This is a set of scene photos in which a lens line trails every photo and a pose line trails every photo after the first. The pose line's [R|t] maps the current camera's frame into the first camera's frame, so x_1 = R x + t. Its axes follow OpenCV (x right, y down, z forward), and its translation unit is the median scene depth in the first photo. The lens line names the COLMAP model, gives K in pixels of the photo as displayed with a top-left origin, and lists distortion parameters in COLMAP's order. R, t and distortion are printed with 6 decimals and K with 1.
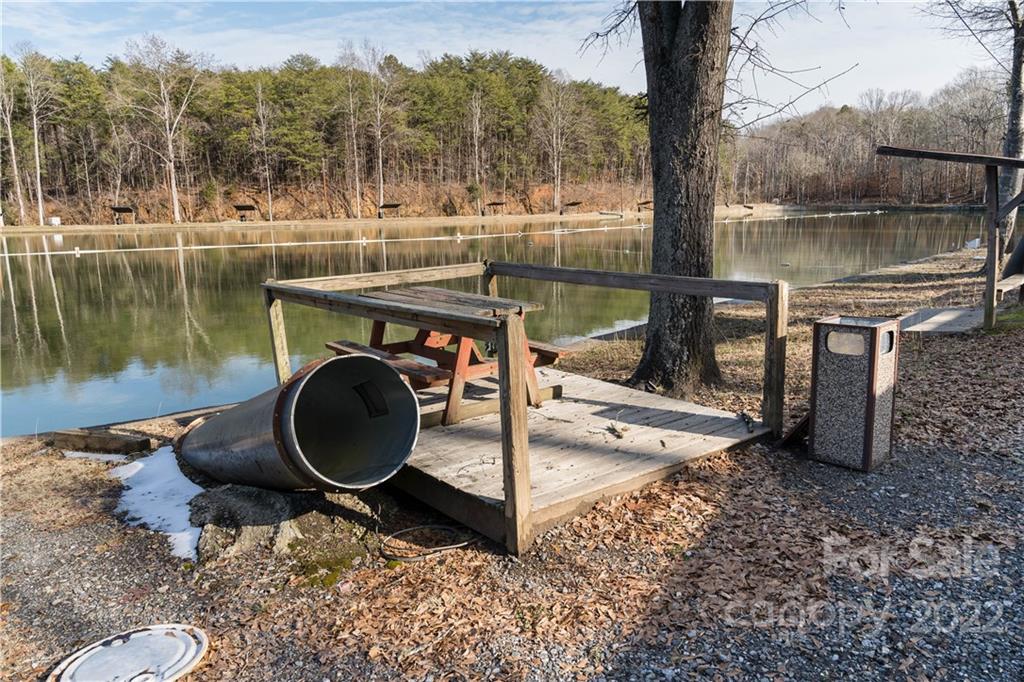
lens RADIAL K [[703.5, 0, 504.4], [0, 703.5, 344.4], [0, 0, 1]] dist [-0.024155, 0.012109]
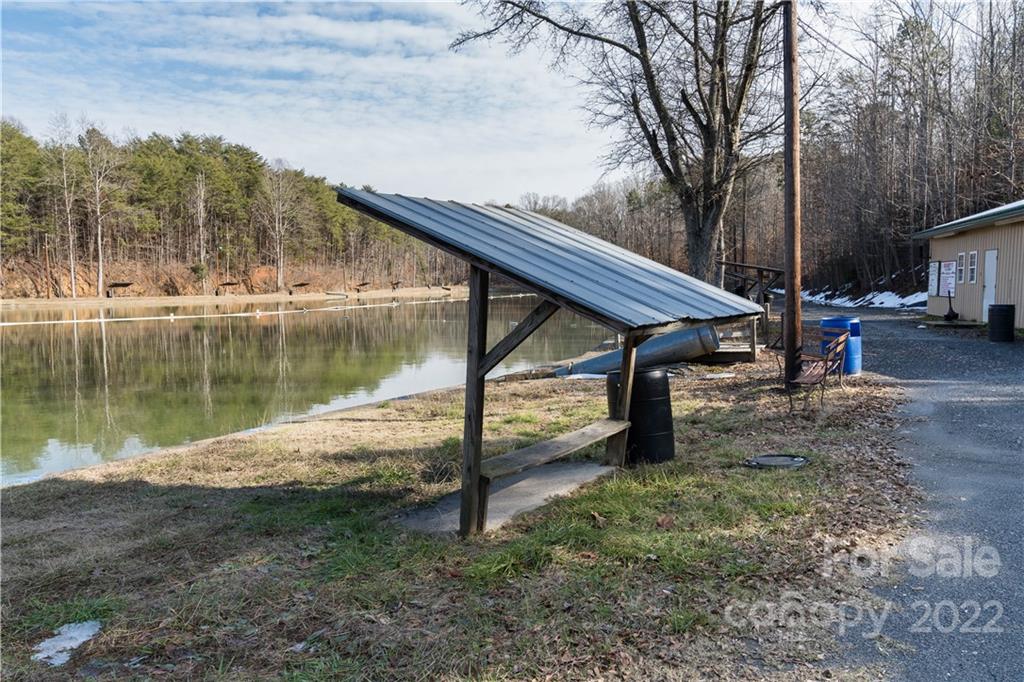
lens RADIAL K [[703.5, 0, 507.0], [0, 703.5, 342.0], [0, 0, 1]] dist [-0.024155, 0.012109]
pose [[0.898706, -0.022473, 0.437975, -0.087203], [0.073394, 0.992309, -0.099684, 0.012287], [-0.432366, 0.121731, 0.893443, -0.062374]]
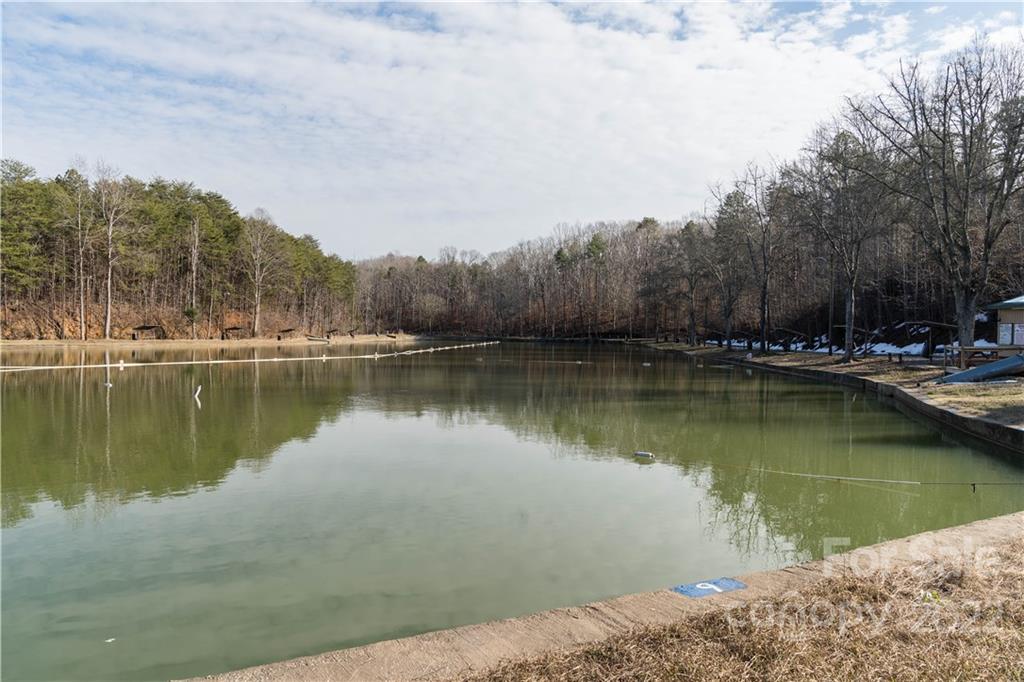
lens RADIAL K [[703.5, 0, 514.0], [0, 703.5, 340.8], [0, 0, 1]] dist [-0.024155, 0.012109]
pose [[0.796621, 0.021267, 0.604105, -0.277943], [0.091613, 0.983589, -0.155434, 0.015886], [-0.597496, 0.179166, 0.781599, -0.053424]]
